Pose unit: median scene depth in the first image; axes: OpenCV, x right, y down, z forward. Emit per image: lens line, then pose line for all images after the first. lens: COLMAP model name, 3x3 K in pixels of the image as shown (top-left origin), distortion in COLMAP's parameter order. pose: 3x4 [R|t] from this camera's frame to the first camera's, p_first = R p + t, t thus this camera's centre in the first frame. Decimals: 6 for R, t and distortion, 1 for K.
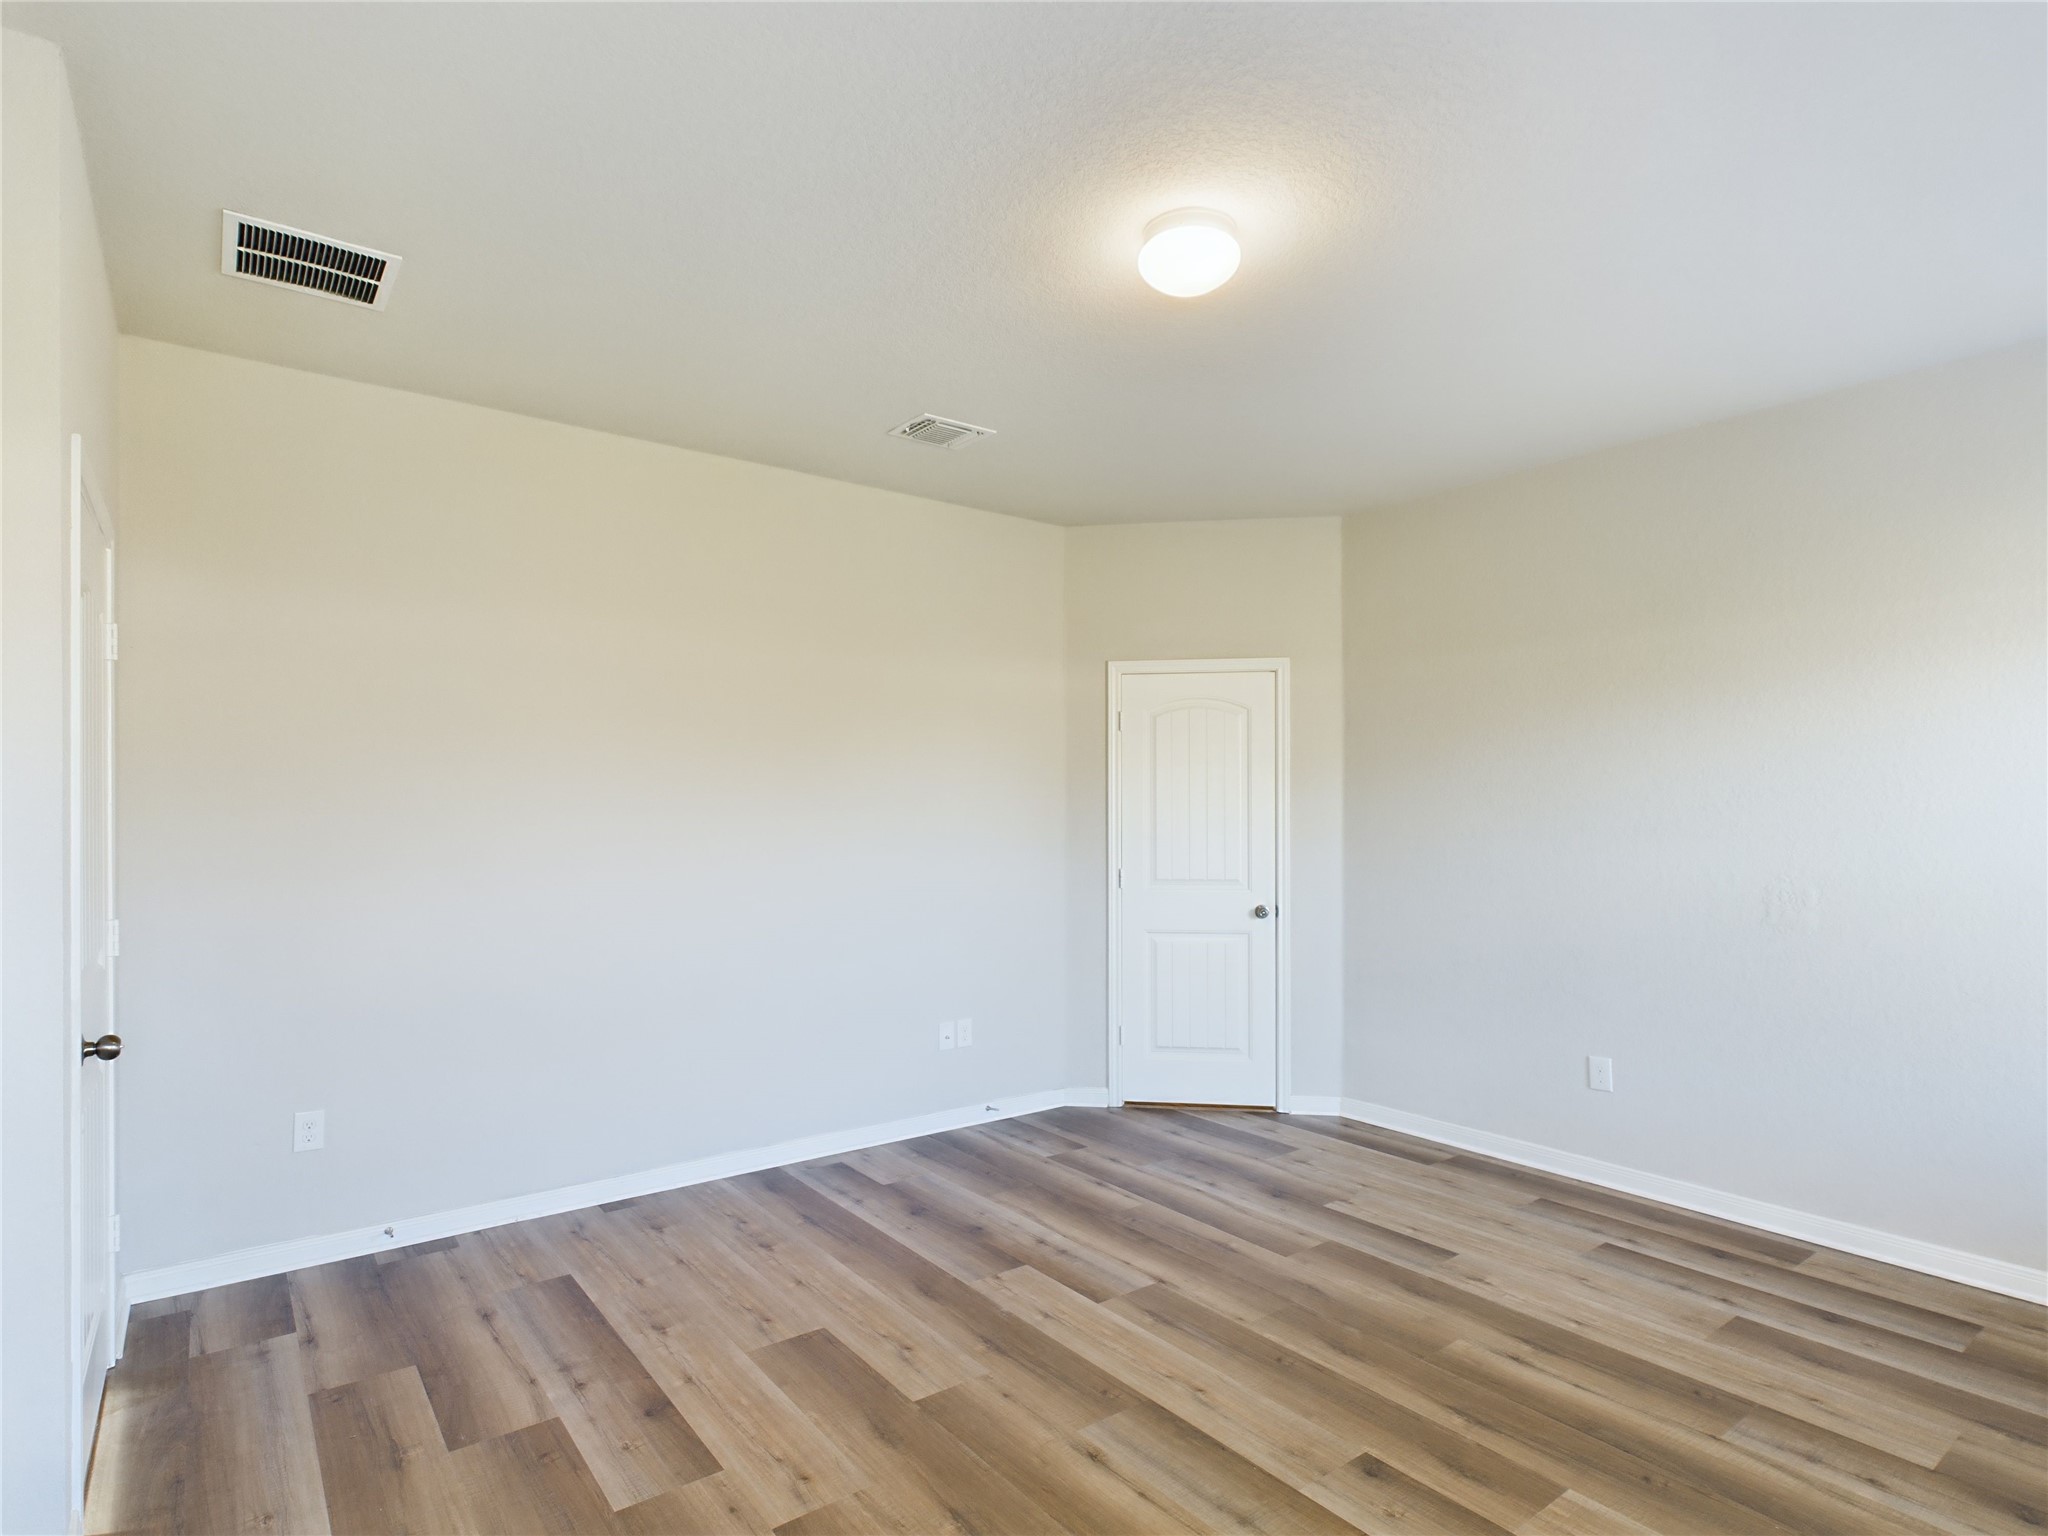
lens RADIAL K [[1080.9, 0, 1023.6], [0, 1080.9, 817.7], [0, 0, 1]] dist [0.004479, -0.000827]
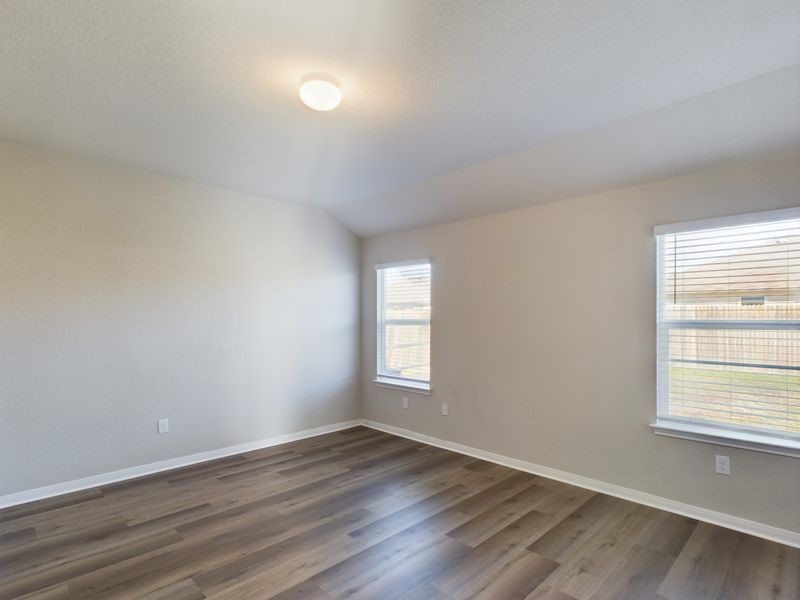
lens RADIAL K [[422.2, 0, 399.8], [0, 422.2, 319.4], [0, 0, 1]] dist [0.004479, -0.000827]
pose [[-0.150124, -0.001727, 0.988666, -0.617057], [-0.003705, 0.999992, 0.001184, -0.020439], [-0.988660, -0.003486, -0.150129, 0.706521]]
